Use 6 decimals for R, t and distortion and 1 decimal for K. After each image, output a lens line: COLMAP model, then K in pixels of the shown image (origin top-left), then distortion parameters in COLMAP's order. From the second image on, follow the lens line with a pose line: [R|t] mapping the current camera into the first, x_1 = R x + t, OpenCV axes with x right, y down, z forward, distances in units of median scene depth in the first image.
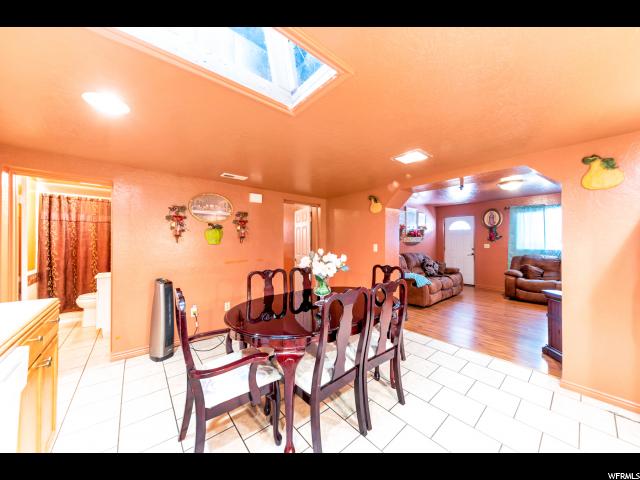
lens RADIAL K [[217.7, 0, 321.1], [0, 217.7, 239.7], [0, 0, 1]] dist [0.001555, -0.000046]
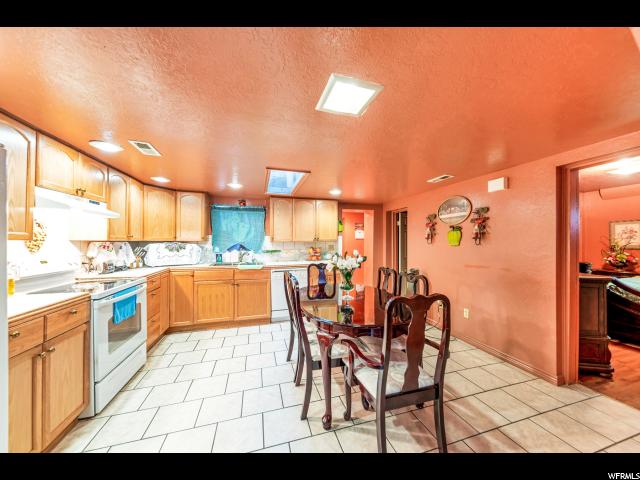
lens RADIAL K [[217.7, 0, 319.9], [0, 217.7, 240.5], [0, 0, 1]] dist [0.001555, -0.000046]
pose [[-0.381753, -0.007401, -0.924235, 0.640687], [0.002456, 0.999956, -0.009022, 0.004076], [0.924261, -0.005714, -0.381719, 0.737449]]
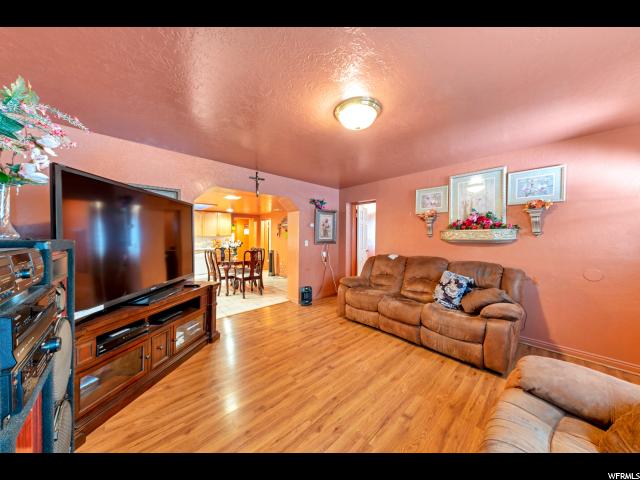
lens RADIAL K [[217.7, 0, 324.2], [0, 217.7, 237.7], [0, 0, 1]] dist [0.001555, -0.000046]
pose [[0.082814, 0.004400, -0.996555, 1.725779], [0.005289, 0.999974, 0.004854, 0.007629], [0.996551, -0.005673, 0.082789, 1.109371]]
